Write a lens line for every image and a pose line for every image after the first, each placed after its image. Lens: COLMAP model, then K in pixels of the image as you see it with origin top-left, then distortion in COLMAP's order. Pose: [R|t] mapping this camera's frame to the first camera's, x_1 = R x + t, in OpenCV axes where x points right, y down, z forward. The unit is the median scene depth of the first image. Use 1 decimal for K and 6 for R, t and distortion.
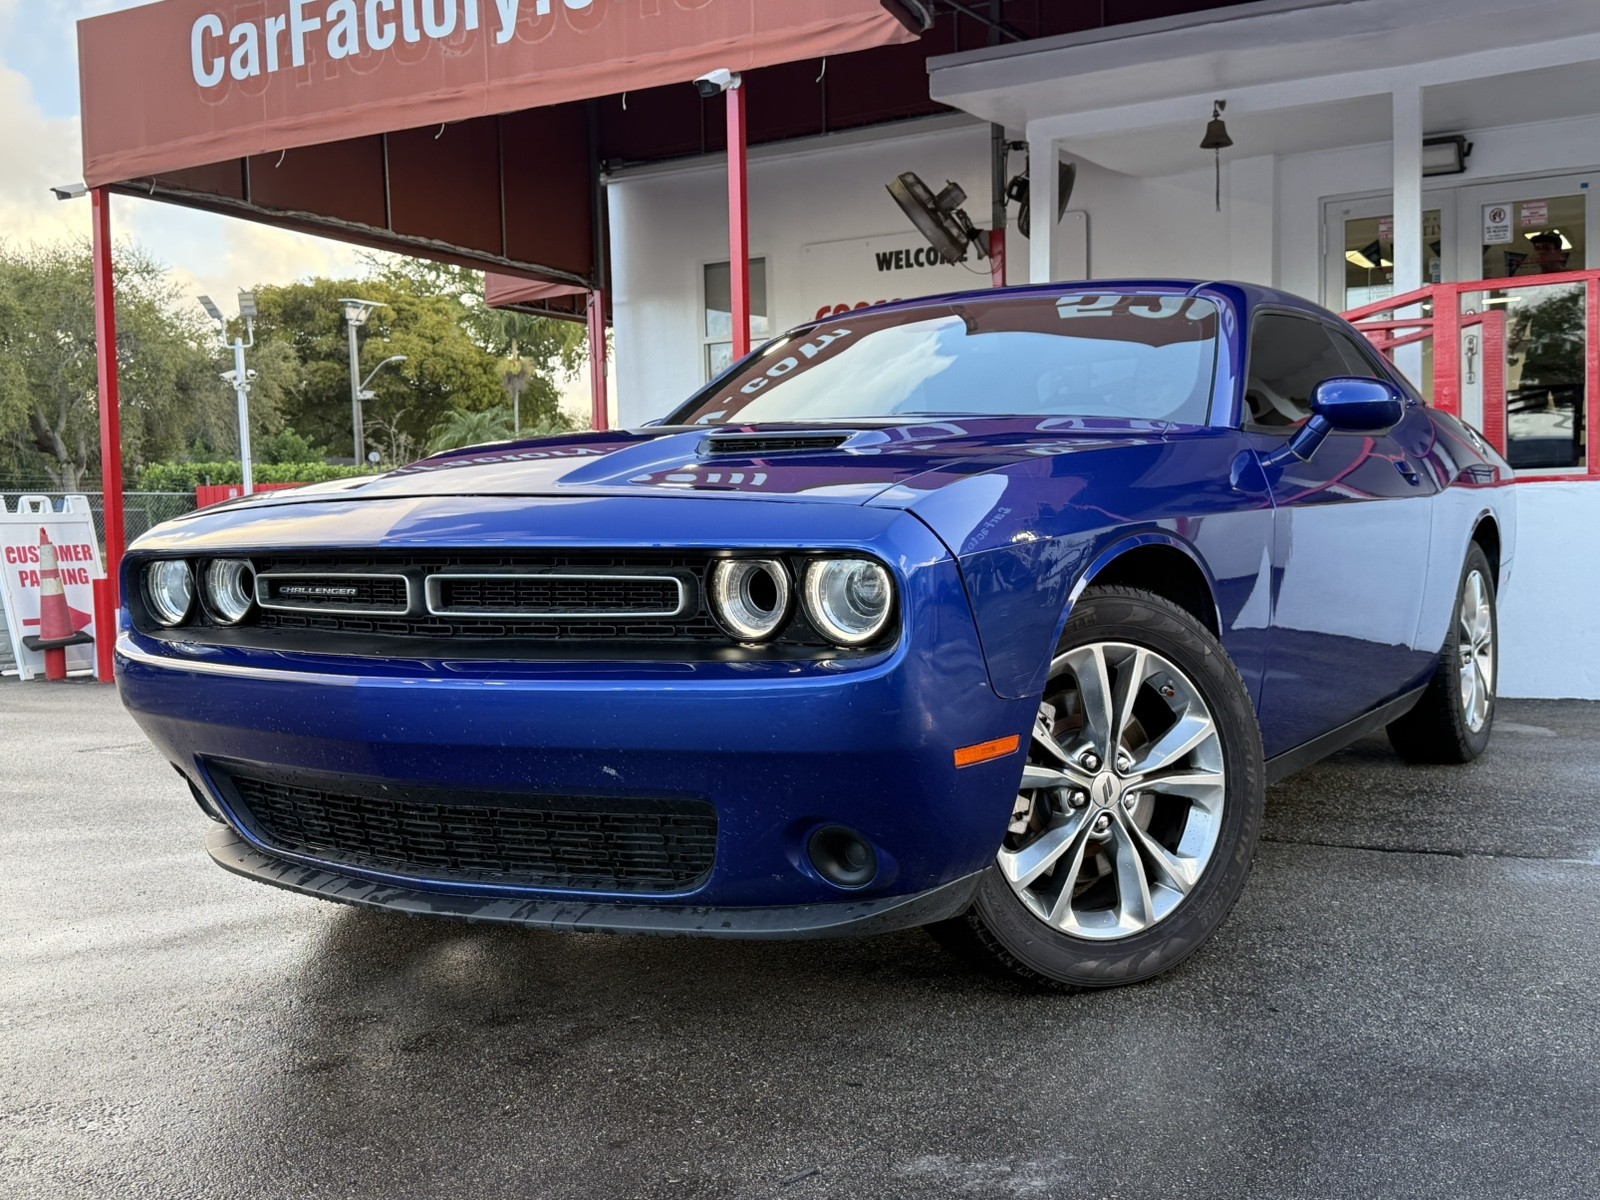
lens RADIAL K [[1683.2, 0, 798.3], [0, 1683.2, 621.1], [0, 0, 1]] dist [0.052337, 0.000000]
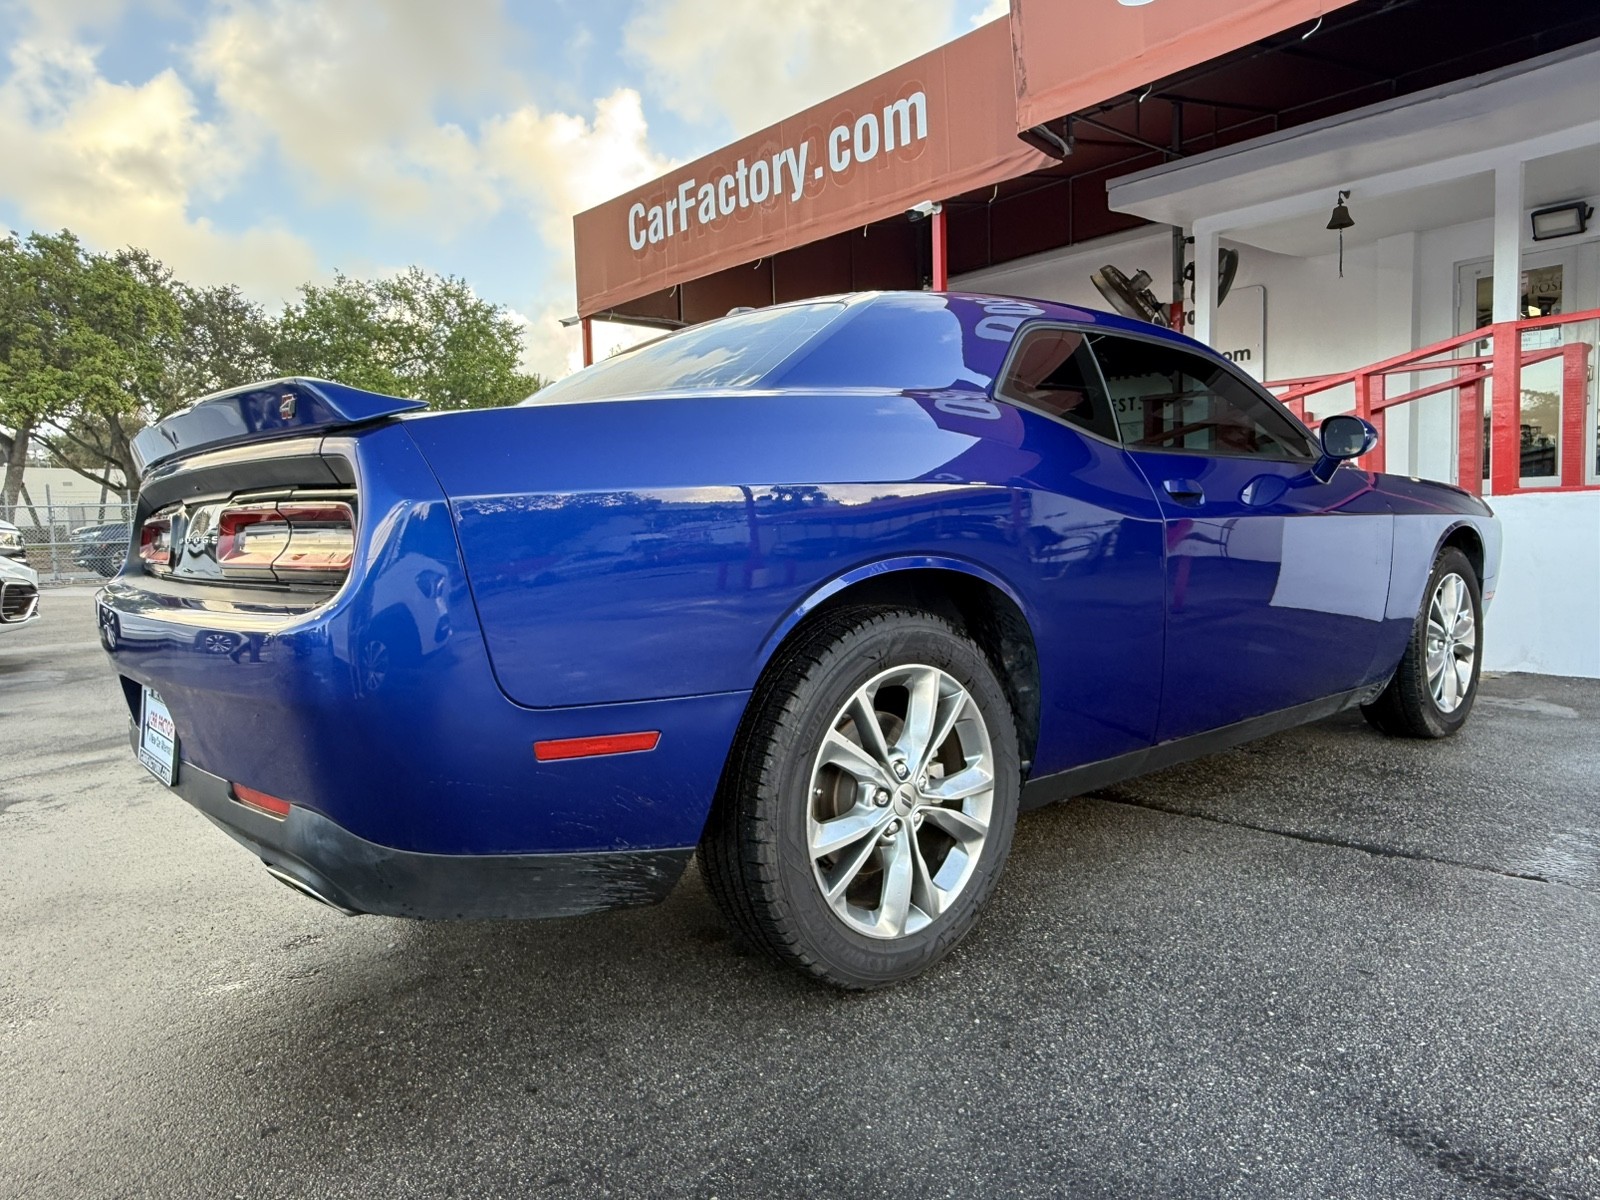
lens RADIAL K [[1046.4, 0, 796.6], [0, 1046.4, 610.4], [0, 0, 1]] dist [0.002552, 0.002488]
pose [[0.950763, 0.019866, -0.309281, 0.117023], [-0.008605, 0.999251, 0.037734, -0.018577], [0.309799, -0.033215, 0.950222, 0.123031]]
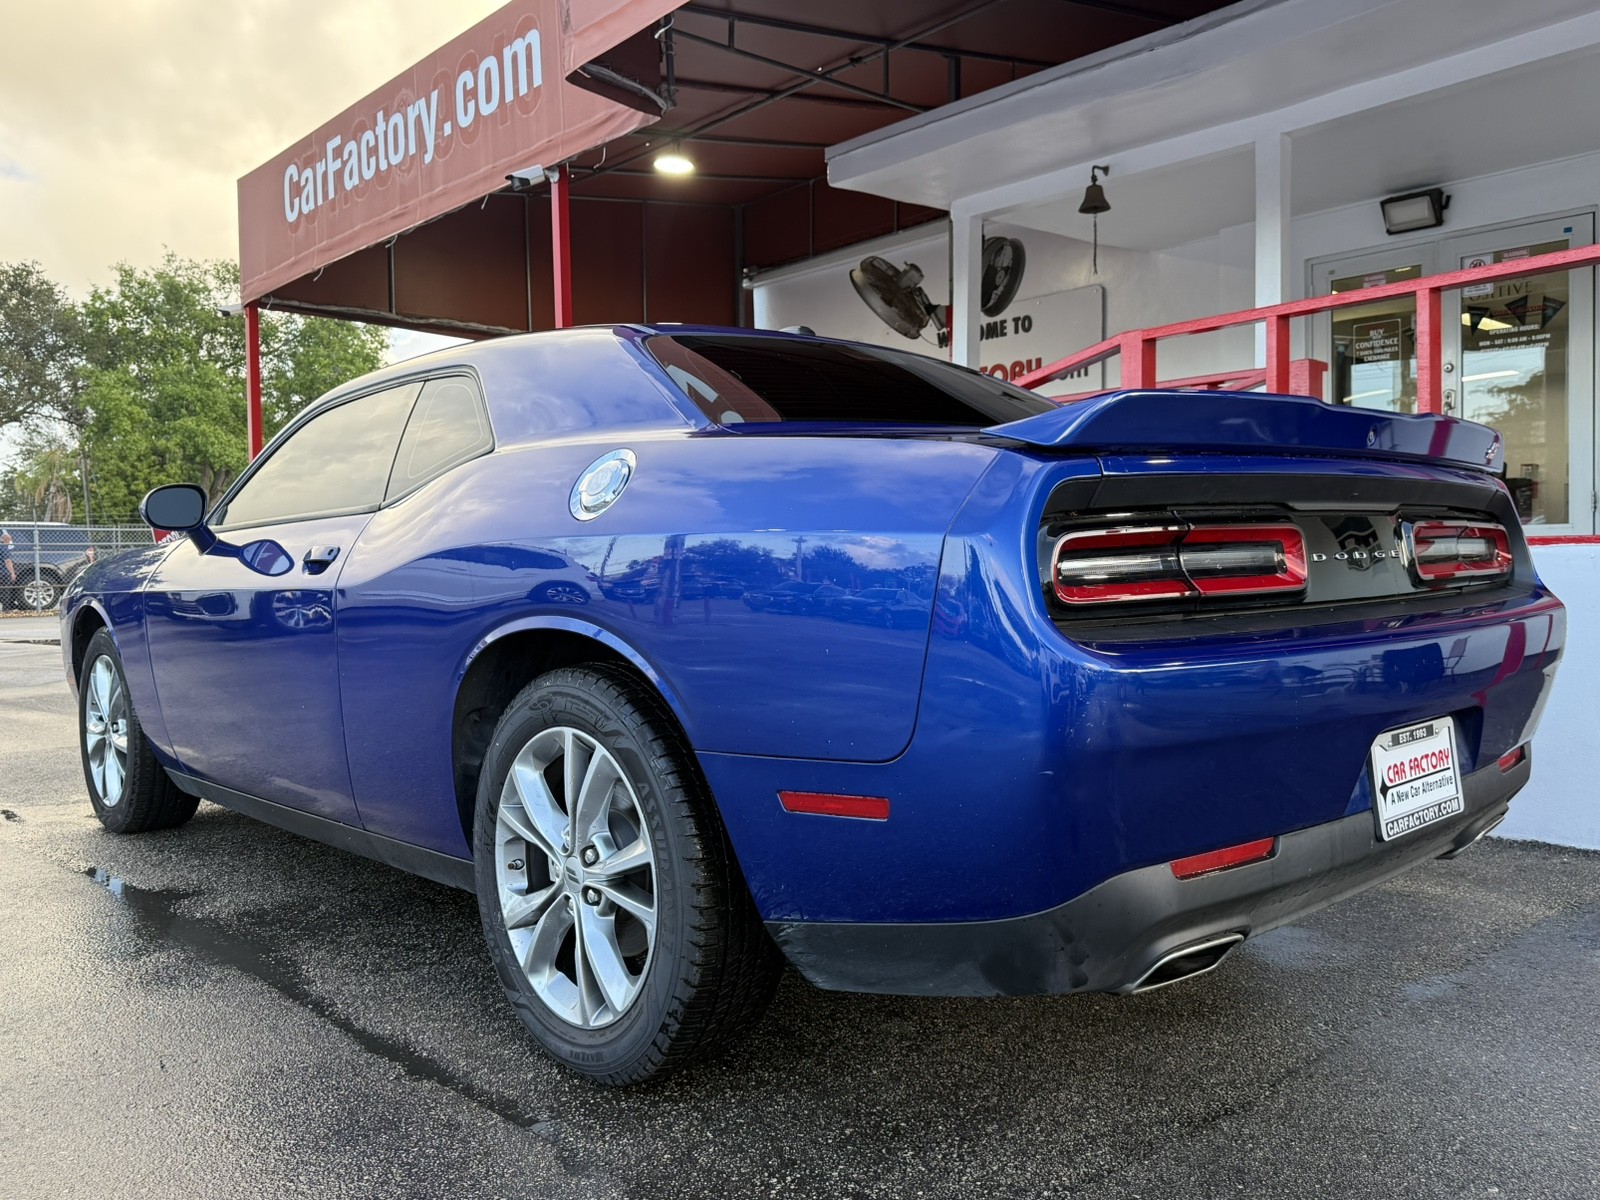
lens RADIAL K [[1266.9, 0, 799.9], [0, 1266.9, 607.8], [0, 0, 1]] dist [0.057493, -0.076965]
pose [[0.953203, 0.022817, -0.301468, 0.346763], [-0.027546, 0.999555, -0.011442, -0.031623], [0.301073, 0.019211, 0.953408, 0.245981]]
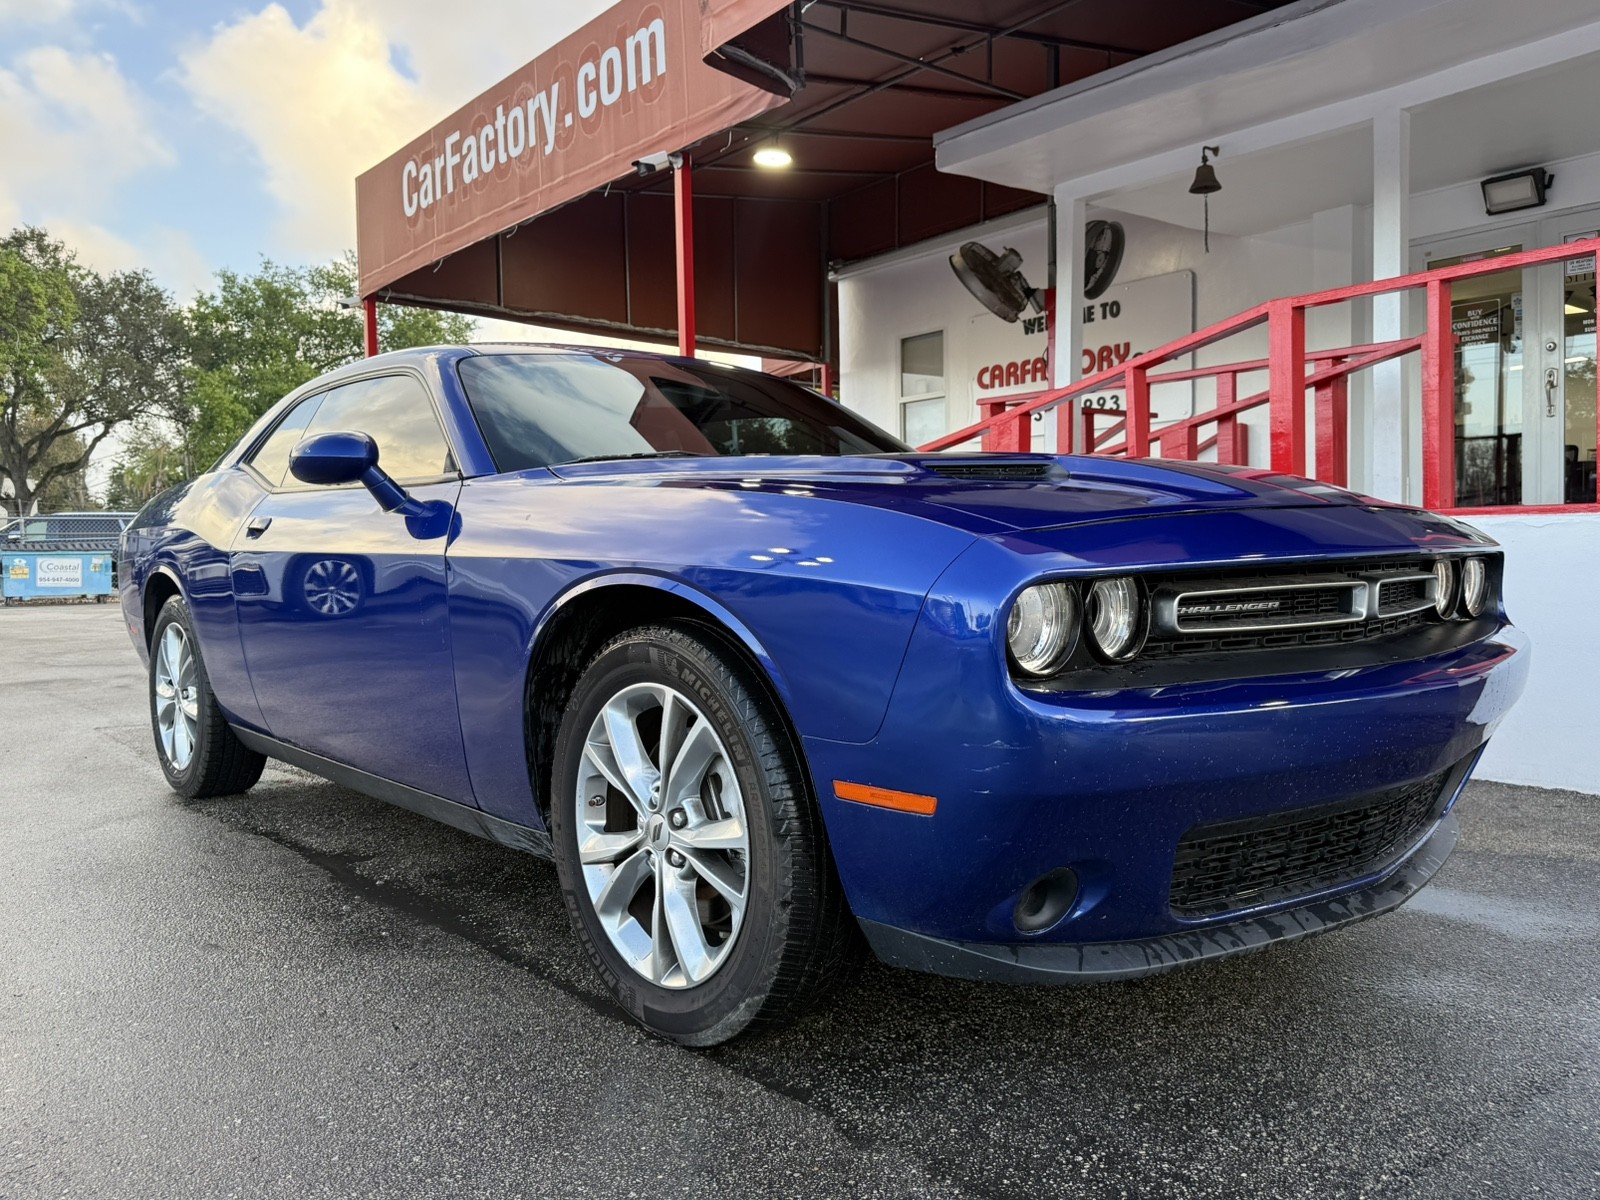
lens RADIAL K [[1210.4, 0, 808.7], [0, 1210.4, 599.1], [0, 0, 1]] dist [0.030767, -0.043781]
pose [[0.942147, 0.023241, -0.334393, 0.300251], [-0.027405, 0.999594, -0.007740, -0.022901], [0.334078, 0.016456, 0.942402, 0.255253]]
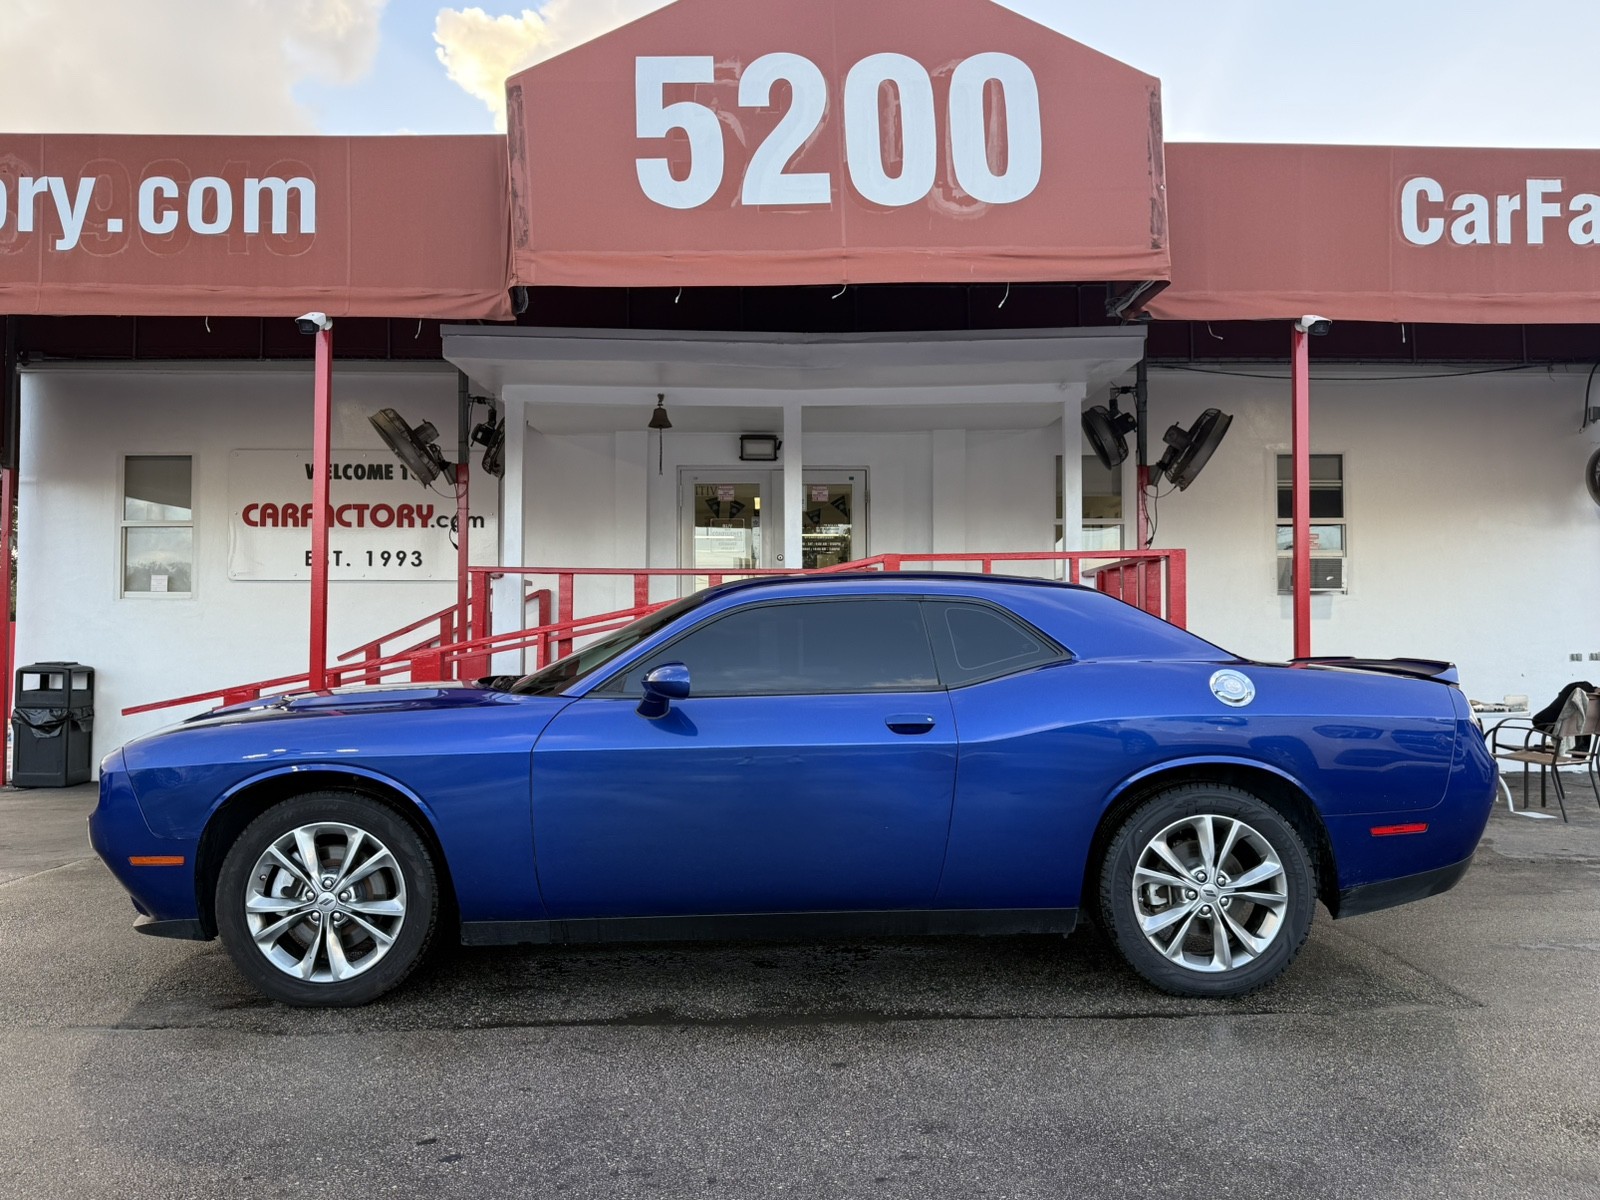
lens RADIAL K [[1266.9, 0, 792.8], [0, 1266.9, 601.8], [0, 0, 1]] dist [0.057493, -0.076965]
pose [[0.851682, 0.045662, 0.522065, -0.195578], [0.011409, 0.994345, -0.105582, -0.040969], [-0.523934, 0.095878, 0.846345, 0.130590]]
